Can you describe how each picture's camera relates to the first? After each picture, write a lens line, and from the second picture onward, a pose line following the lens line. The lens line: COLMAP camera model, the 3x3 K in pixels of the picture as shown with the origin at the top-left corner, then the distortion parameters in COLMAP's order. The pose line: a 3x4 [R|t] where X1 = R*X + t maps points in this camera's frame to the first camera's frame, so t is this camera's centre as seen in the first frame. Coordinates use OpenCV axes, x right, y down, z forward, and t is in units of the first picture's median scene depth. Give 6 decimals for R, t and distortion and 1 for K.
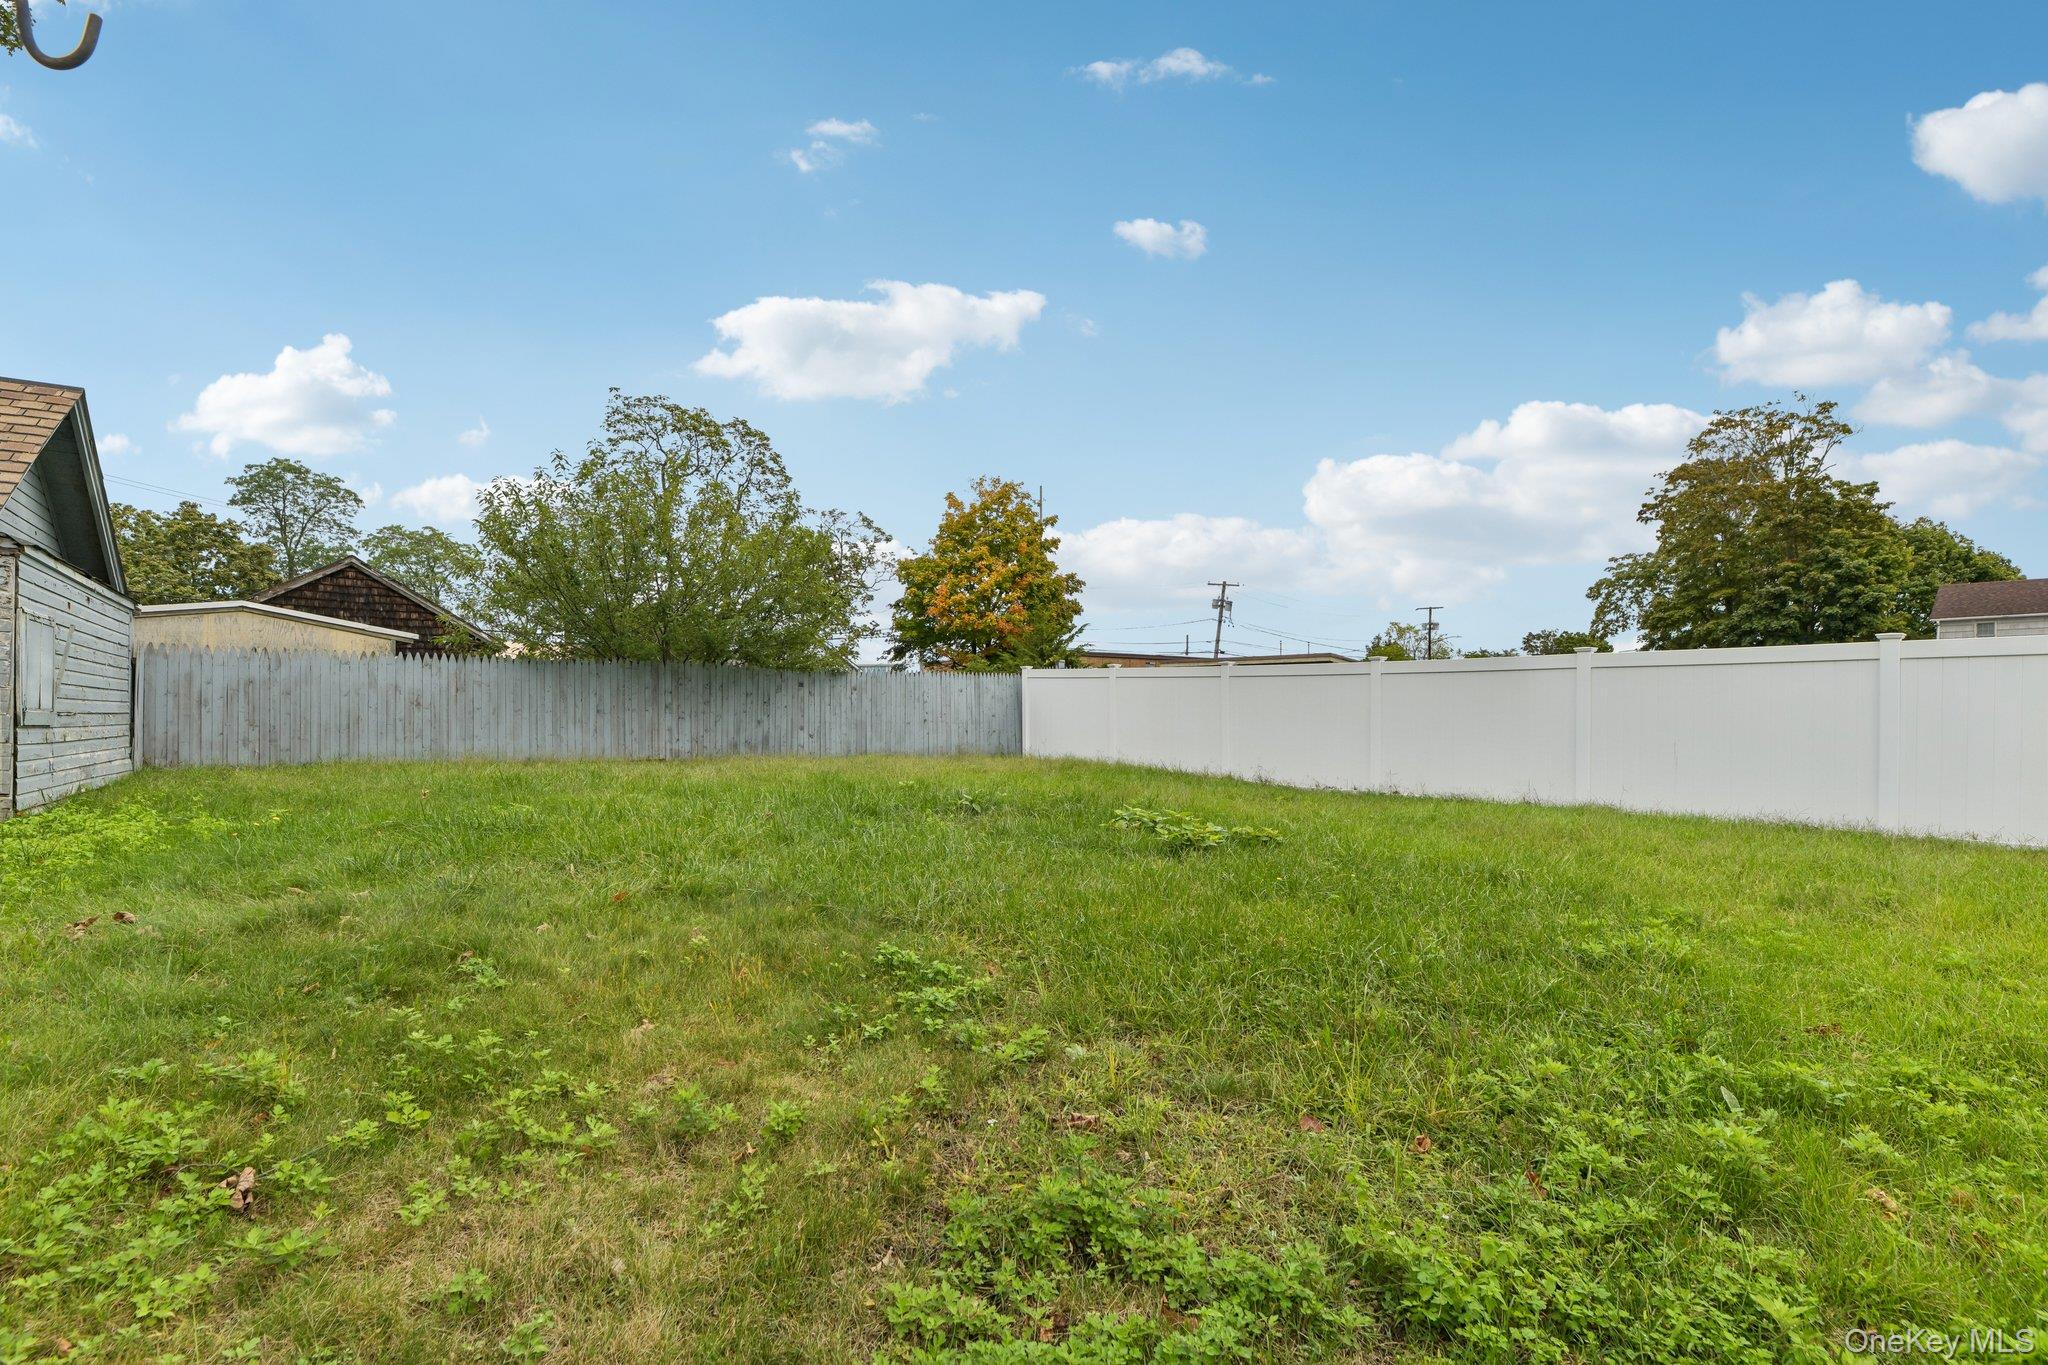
lens RADIAL K [[924.9, 0, 1026.6], [0, 924.9, 689.2], [0, 0, 1]] dist [0.004953, -0.001472]
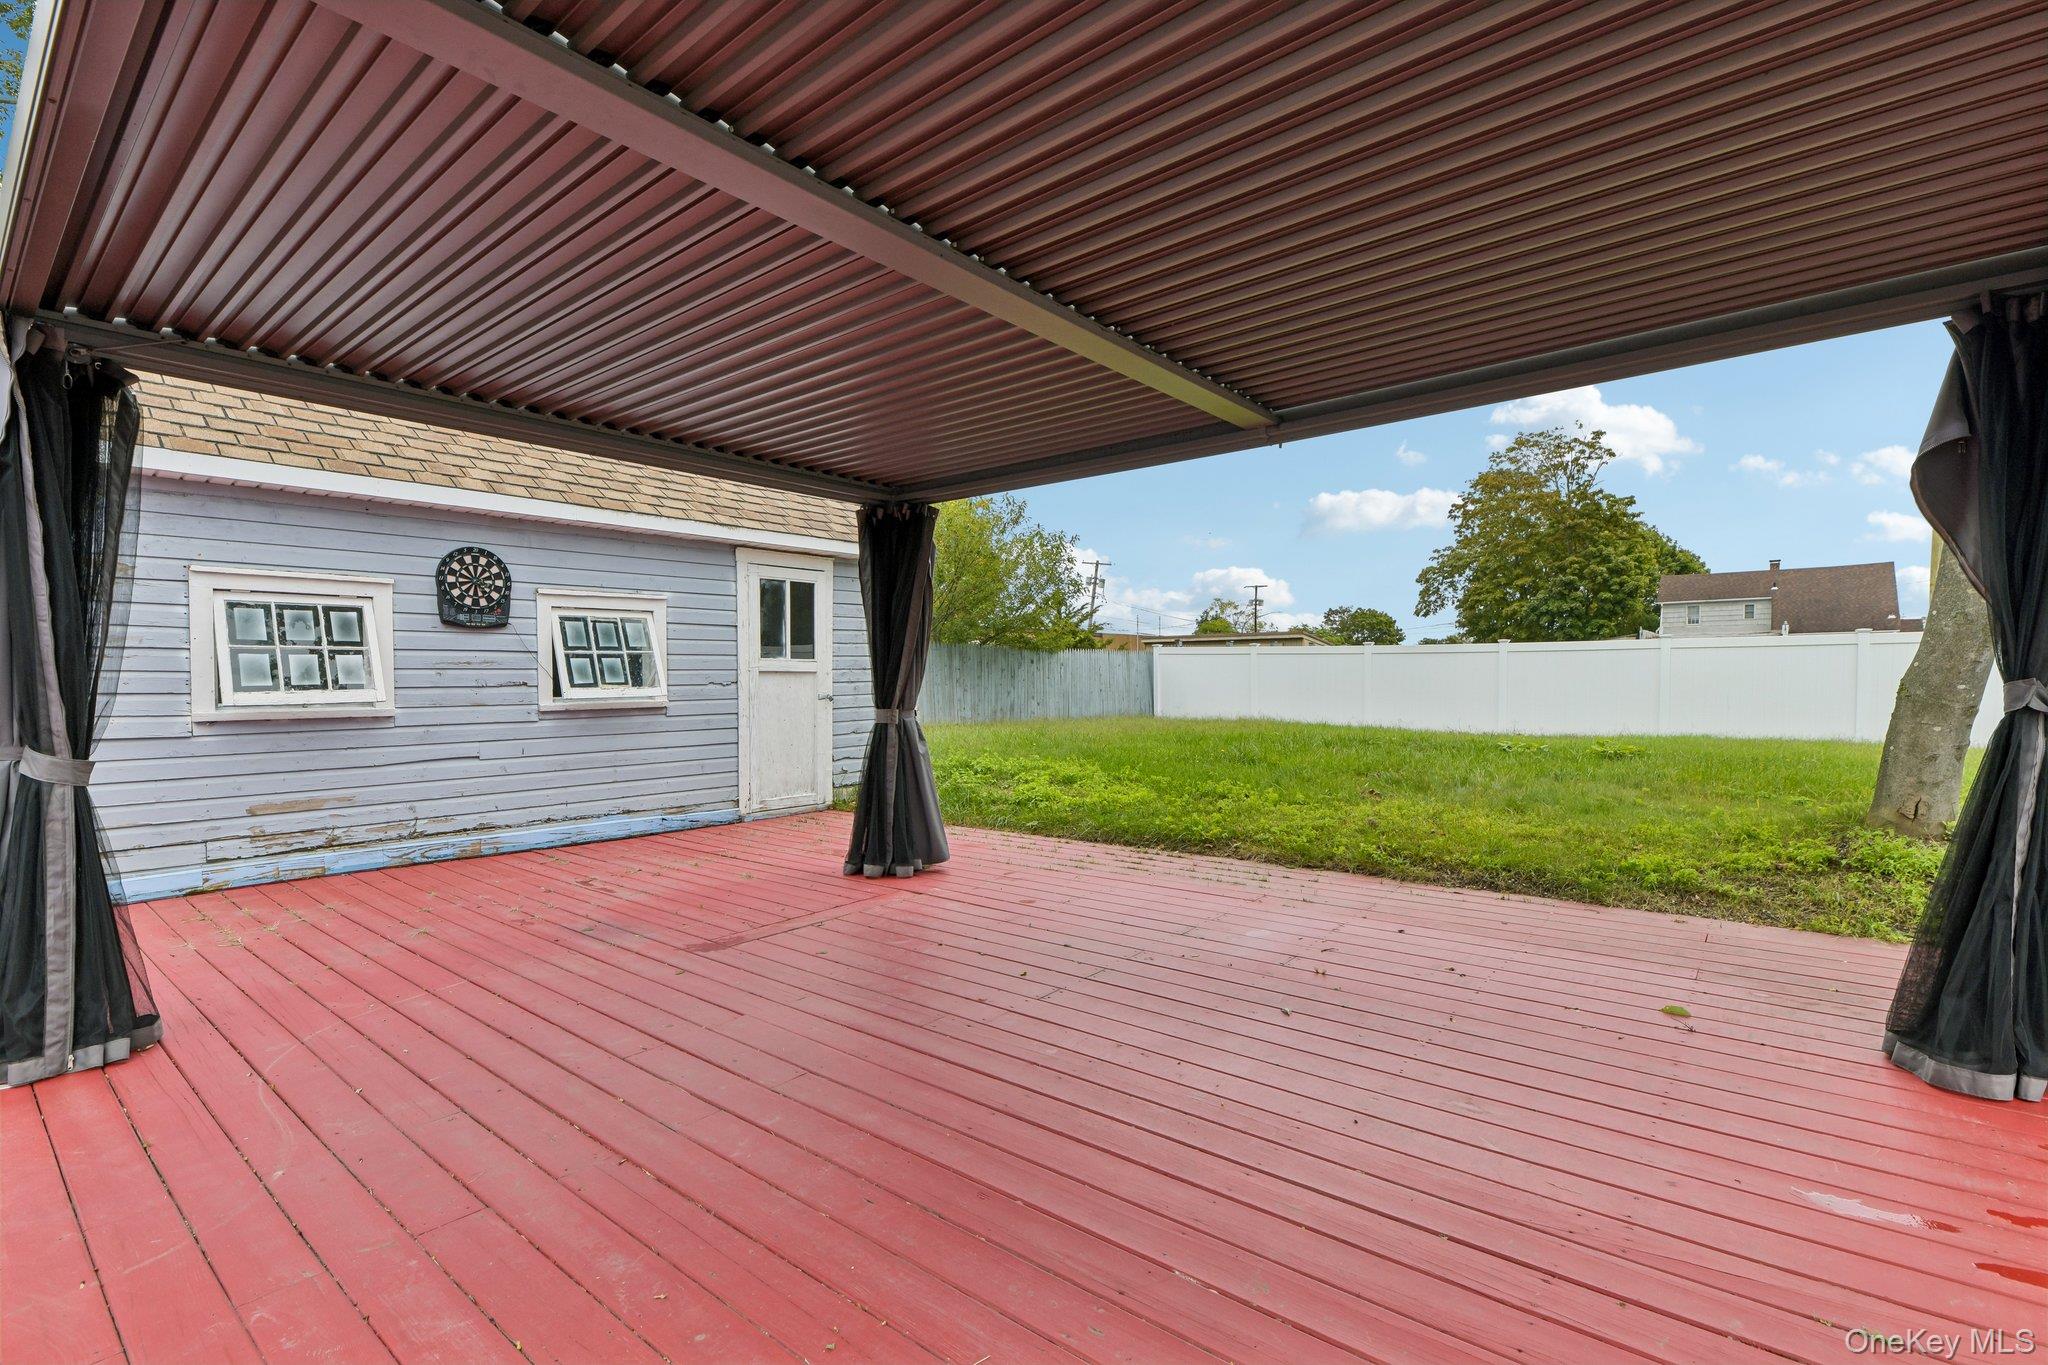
lens RADIAL K [[924.9, 0, 1020.0], [0, 924.9, 681.8], [0, 0, 1]] dist [0.004953, -0.001472]
pose [[0.973836, -0.012070, 0.226930, -0.198795], [0.006615, 0.999671, 0.024782, -0.003067], [-0.227154, -0.022632, 0.973596, -0.061769]]
